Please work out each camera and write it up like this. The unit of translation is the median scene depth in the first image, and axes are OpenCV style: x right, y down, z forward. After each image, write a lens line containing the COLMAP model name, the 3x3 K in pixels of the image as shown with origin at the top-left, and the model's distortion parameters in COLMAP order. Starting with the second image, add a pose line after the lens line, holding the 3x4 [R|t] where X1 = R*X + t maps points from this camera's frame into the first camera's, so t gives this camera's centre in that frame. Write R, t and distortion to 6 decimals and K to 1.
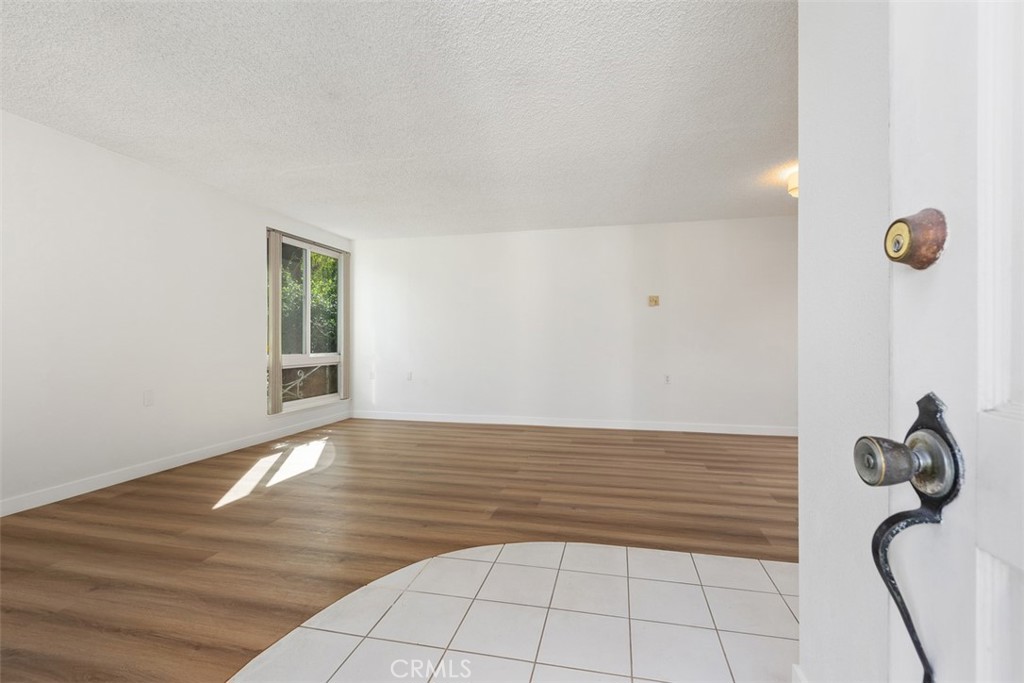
lens RADIAL K [[456.8, 0, 517.4], [0, 456.8, 342.4], [0, 0, 1]] dist [-0.002466, -0.000856]
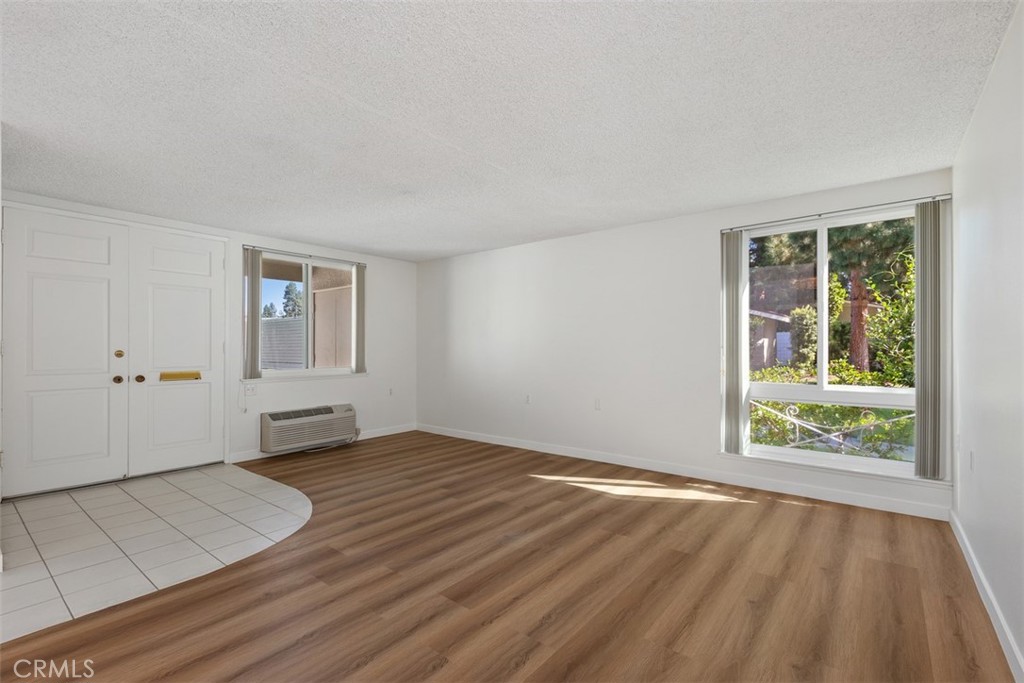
lens RADIAL K [[455.7, 0, 522.7], [0, 455.7, 351.8], [0, 0, 1]] dist [-0.009190, -0.000294]
pose [[-0.421518, 0.008411, -0.906781, 0.575632], [-0.001039, 0.999952, 0.009758, -0.051750], [0.906820, 0.005055, -0.421489, 1.551319]]
